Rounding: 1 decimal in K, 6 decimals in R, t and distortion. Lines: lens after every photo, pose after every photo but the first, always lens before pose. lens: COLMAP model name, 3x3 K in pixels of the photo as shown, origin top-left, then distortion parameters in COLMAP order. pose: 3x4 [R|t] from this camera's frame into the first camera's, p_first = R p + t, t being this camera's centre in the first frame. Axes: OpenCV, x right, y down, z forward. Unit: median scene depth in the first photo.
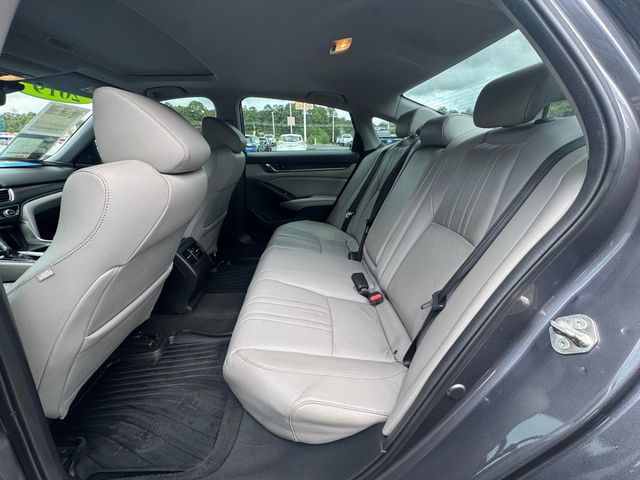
lens RADIAL K [[258.6, 0, 321.9], [0, 258.6, 244.3], [0, 0, 1]] dist [0.006172, -0.000965]
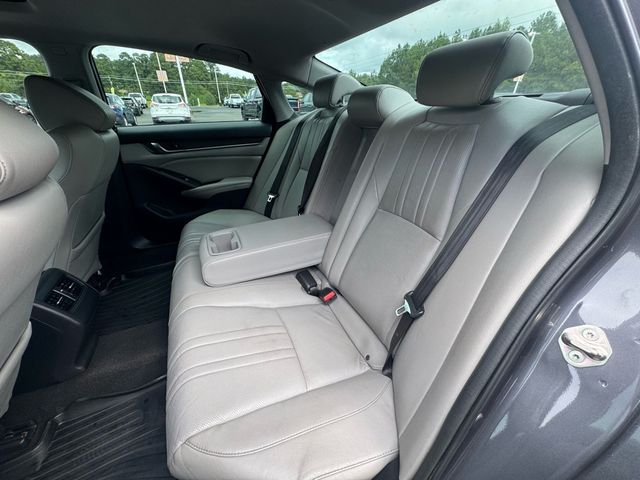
lens RADIAL K [[258.6, 0, 322.1], [0, 258.6, 244.0], [0, 0, 1]] dist [0.006172, -0.000965]
pose [[0.930988, -0.171291, 0.322367, -0.068084], [0.130865, 0.980986, 0.143318, -0.096606], [-0.340787, -0.091241, 0.935703, 0.145095]]
